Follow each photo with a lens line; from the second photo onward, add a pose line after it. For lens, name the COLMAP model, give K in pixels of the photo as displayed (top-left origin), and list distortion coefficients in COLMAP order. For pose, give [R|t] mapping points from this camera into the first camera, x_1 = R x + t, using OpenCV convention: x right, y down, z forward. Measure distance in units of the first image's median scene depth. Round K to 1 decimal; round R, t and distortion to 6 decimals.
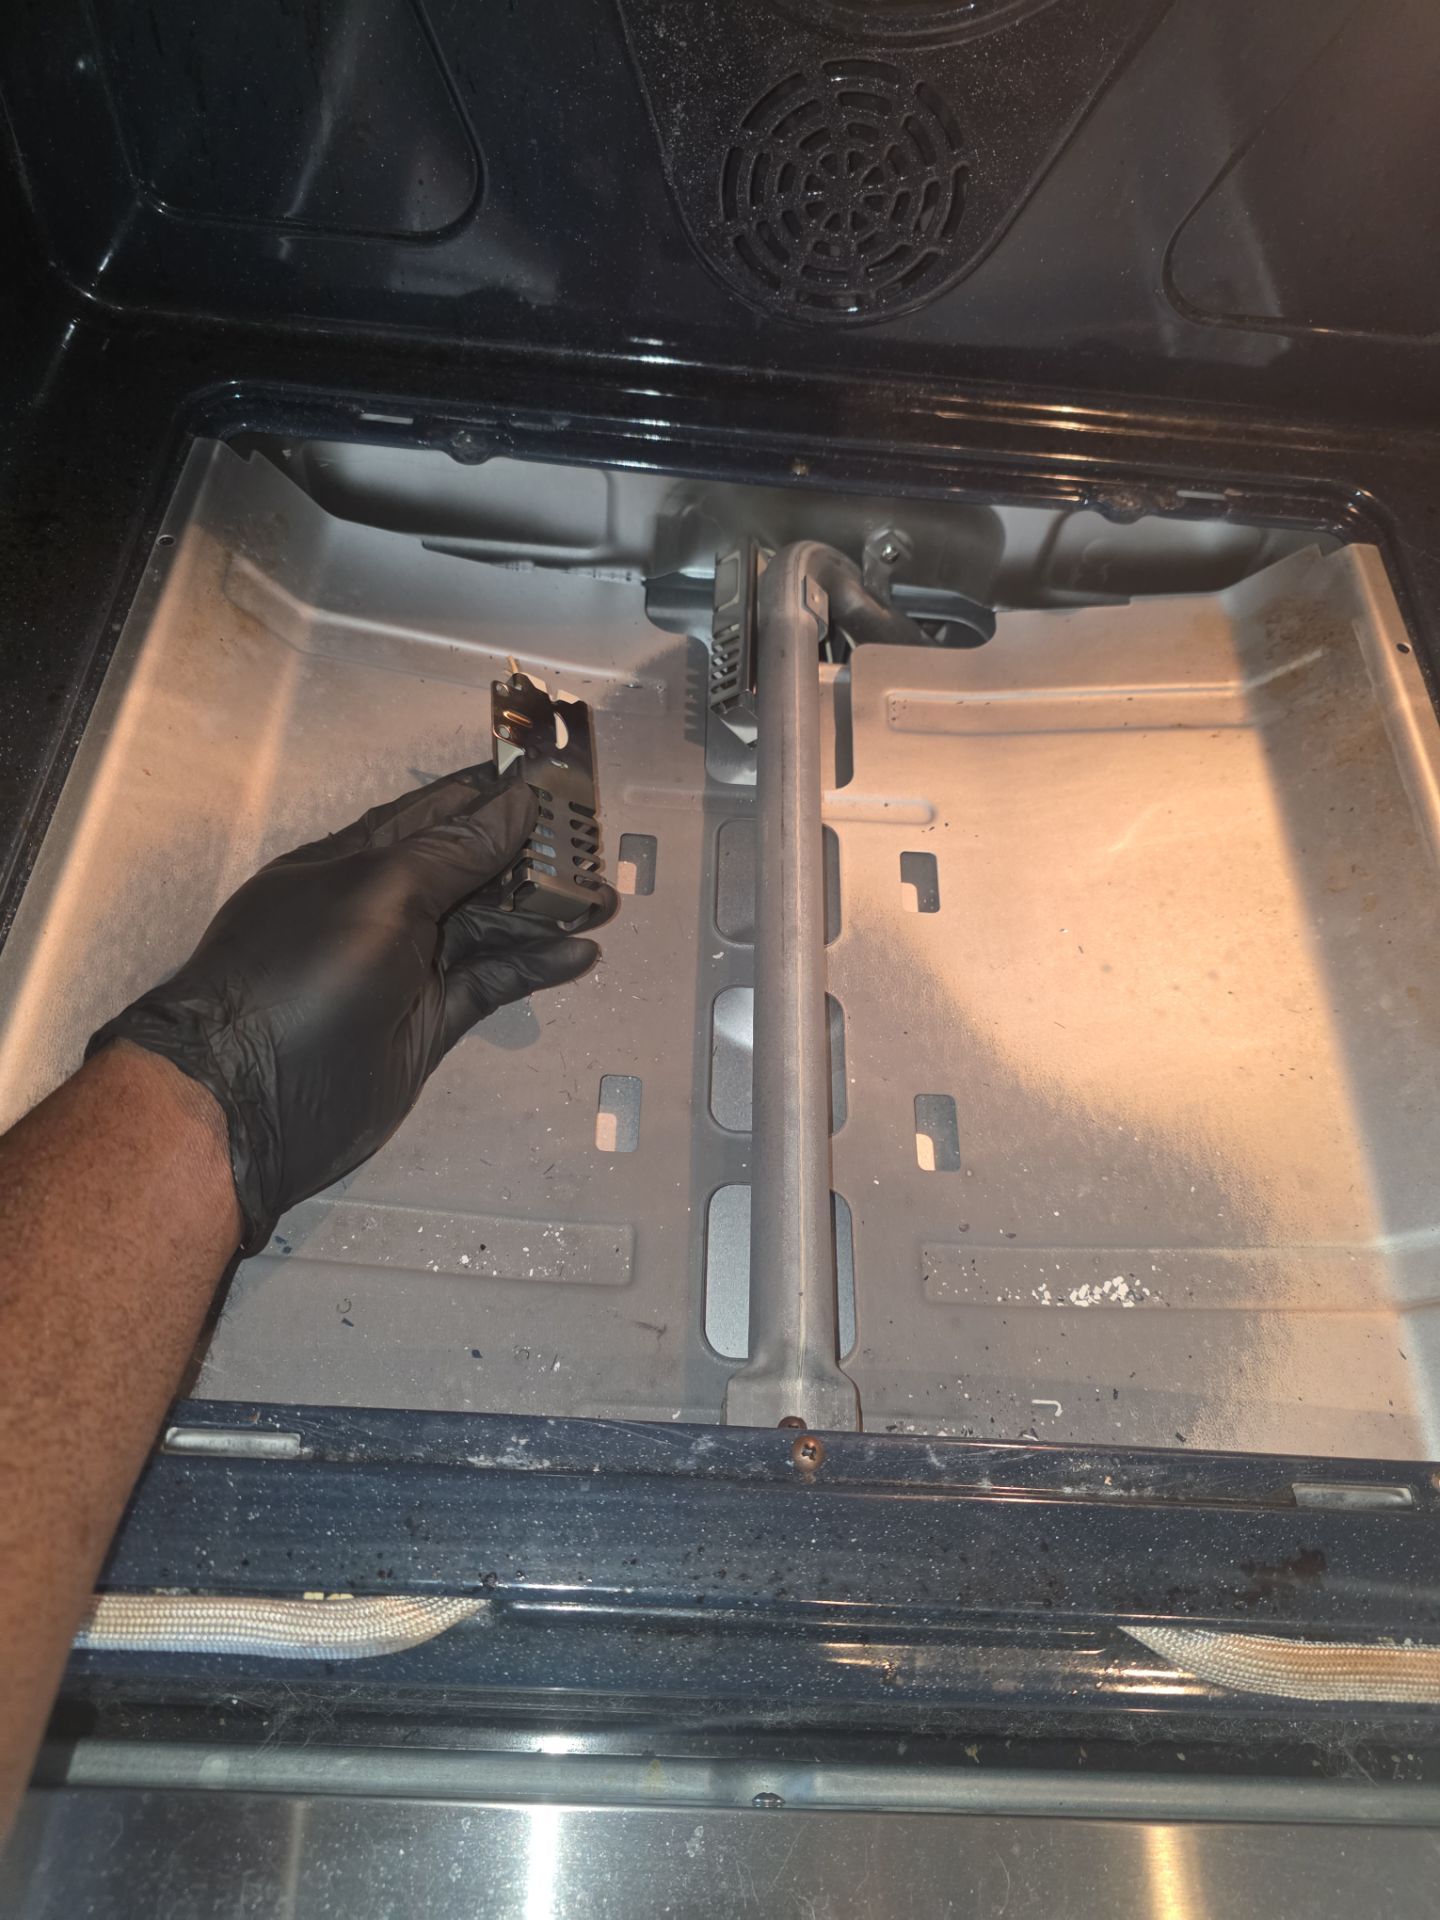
lens RADIAL K [[1186.9, 0, 720.0], [0, 1186.9, 960.0], [0, 0, 1]] dist [0.015125, 0.000429]
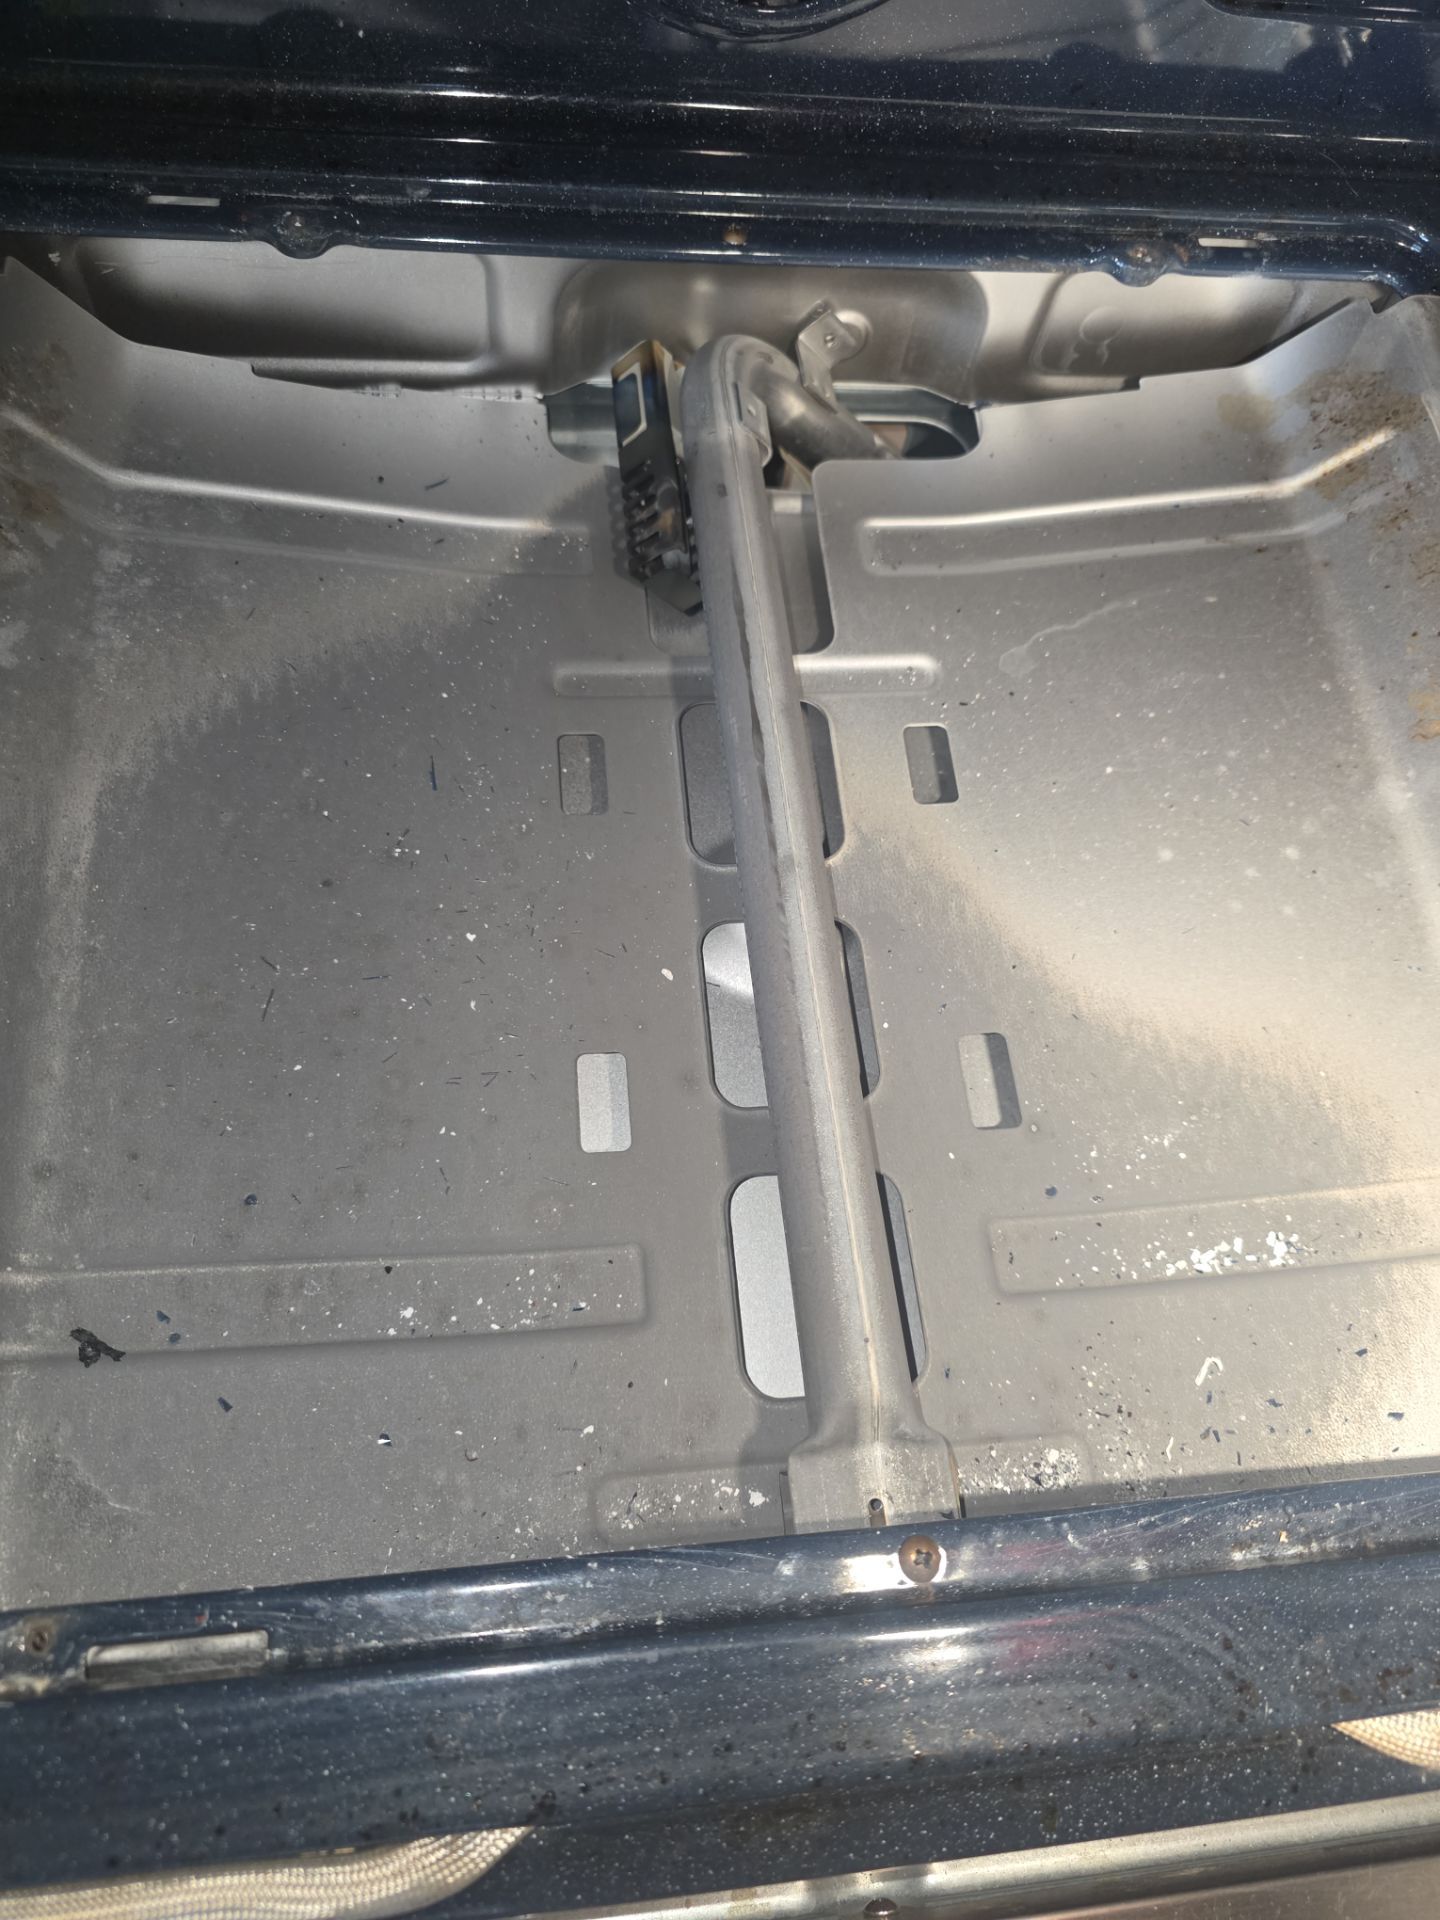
lens RADIAL K [[1262.9, 0, 720.0], [0, 1262.9, 960.0], [0, 0, 1]] dist [0.002455, -0.003584]
pose [[0.993227, -0.097246, 0.063591, -0.052189], [0.088416, 0.987645, 0.129385, -0.069908], [-0.075387, -0.122887, 0.989553, 0.163099]]
